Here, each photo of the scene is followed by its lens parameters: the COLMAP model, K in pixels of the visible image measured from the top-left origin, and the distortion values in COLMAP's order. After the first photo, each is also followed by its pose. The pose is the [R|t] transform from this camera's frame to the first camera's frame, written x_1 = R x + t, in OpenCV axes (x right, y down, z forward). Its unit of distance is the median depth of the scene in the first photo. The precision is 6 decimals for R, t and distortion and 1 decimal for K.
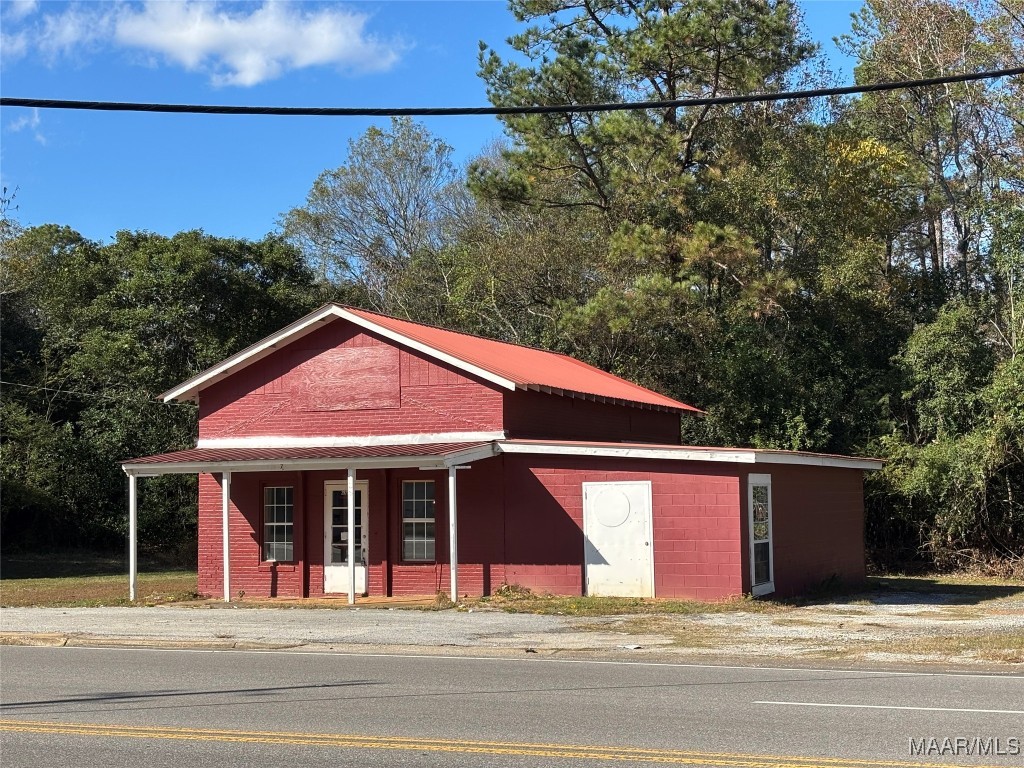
lens RADIAL K [[1562.2, 0, 510.7], [0, 1562.2, 377.2], [0, 0, 1]] dist [0.138792, 0.000000]
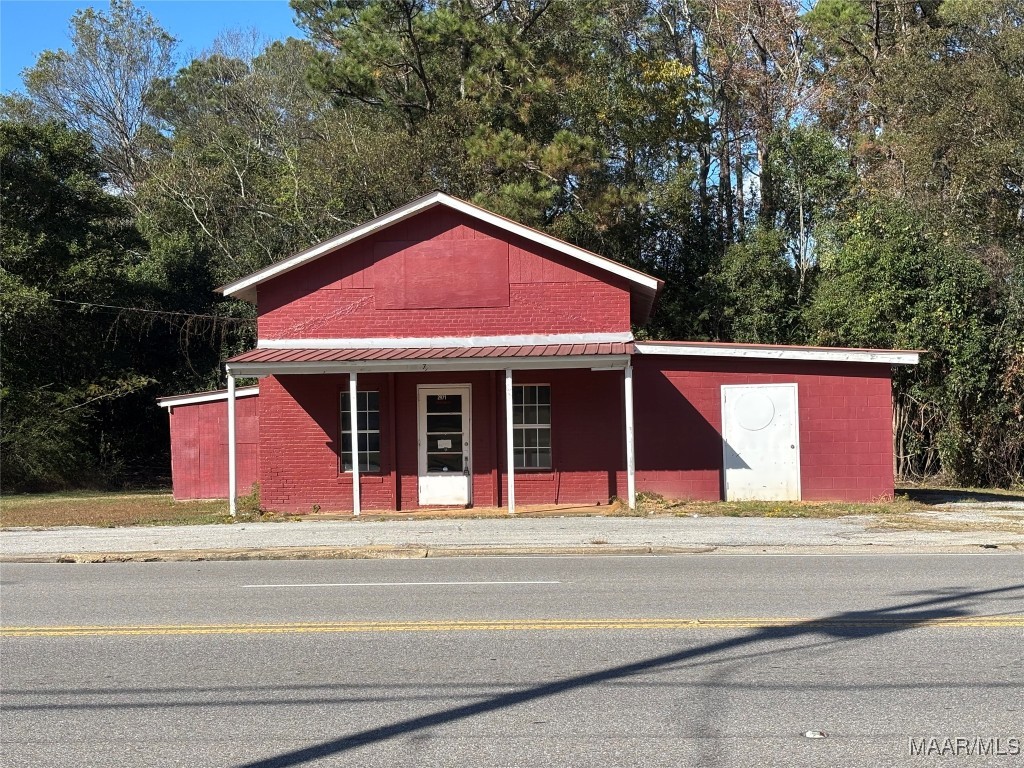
lens RADIAL K [[1562.2, 0, 512.3], [0, 1562.2, 394.8], [0, 0, 1]] dist [0.138792, 0.000000]
pose [[0.947722, 0.000455, 0.319098, -0.373663], [-0.019118, 0.998284, 0.055356, 0.020949], [-0.318525, -0.058563, 0.946104, 0.116139]]
